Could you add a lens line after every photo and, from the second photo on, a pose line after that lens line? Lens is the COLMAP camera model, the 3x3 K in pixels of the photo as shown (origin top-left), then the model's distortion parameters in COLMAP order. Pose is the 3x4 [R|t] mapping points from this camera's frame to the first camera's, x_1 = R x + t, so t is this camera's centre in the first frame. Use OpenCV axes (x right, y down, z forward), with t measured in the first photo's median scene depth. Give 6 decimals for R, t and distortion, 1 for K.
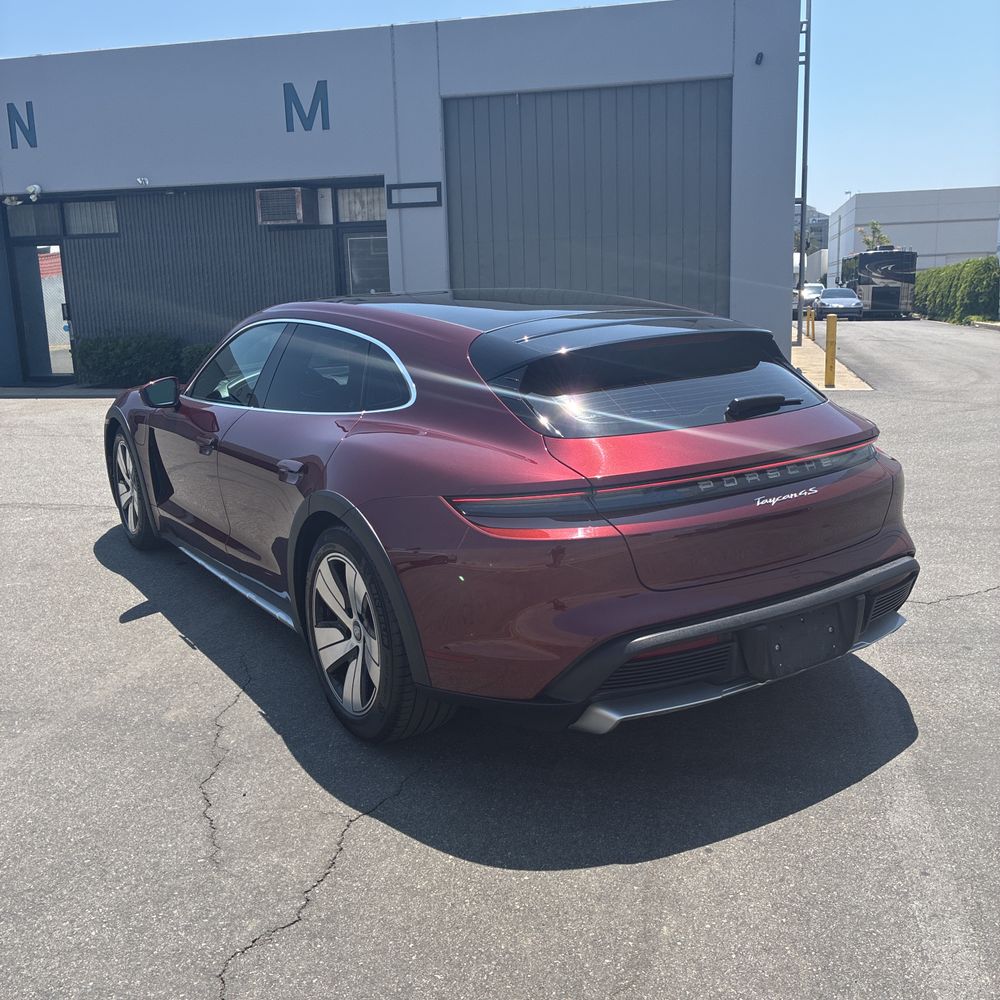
lens RADIAL K [[1024.8, 0, 519.9], [0, 1024.8, 500.9], [0, 0, 1]] dist [0.024650, 0.000000]
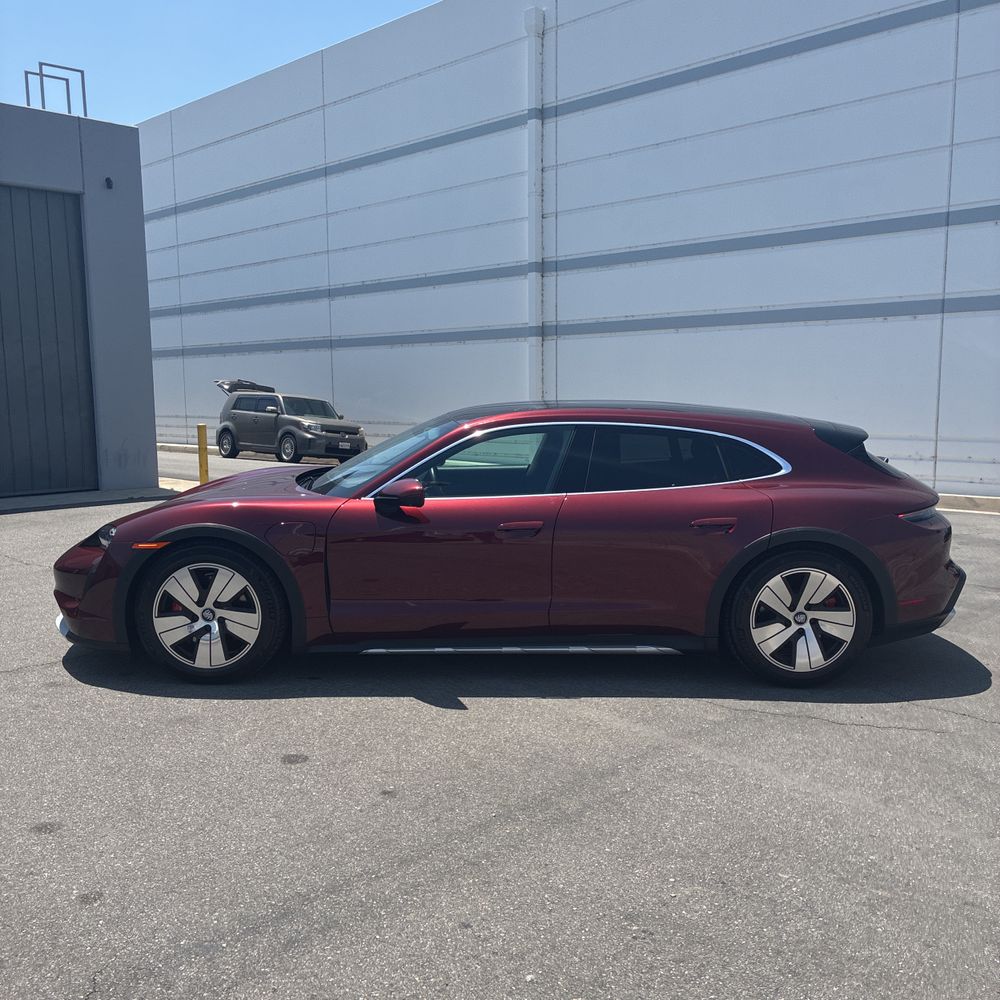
lens RADIAL K [[1038.7, 0, 513.4], [0, 1038.7, 514.4], [0, 0, 1]] dist [0.026503, 0.000000]
pose [[0.523222, -0.079684, 0.848463, -0.445762], [0.161161, 0.986905, -0.006697, -0.022749], [-0.836819, 0.140243, 0.529212, 0.133237]]
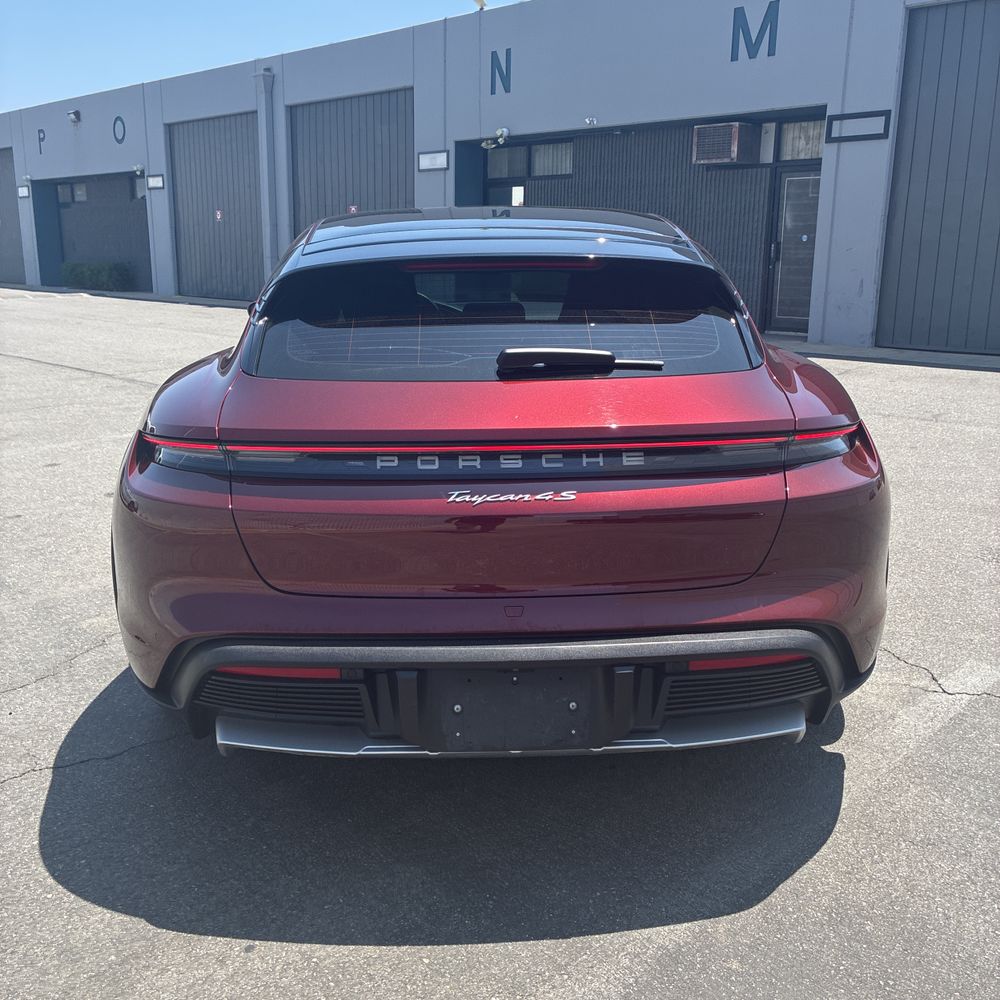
lens RADIAL K [[1024.8, 0, 501.8], [0, 1024.8, 504.5], [0, 0, 1]] dist [0.024650, 0.000000]
pose [[0.845993, 0.163423, -0.507533, 0.138534], [-0.140356, 0.986556, 0.083710, -0.012786], [0.514390, 0.000417, 0.857557, 0.096610]]
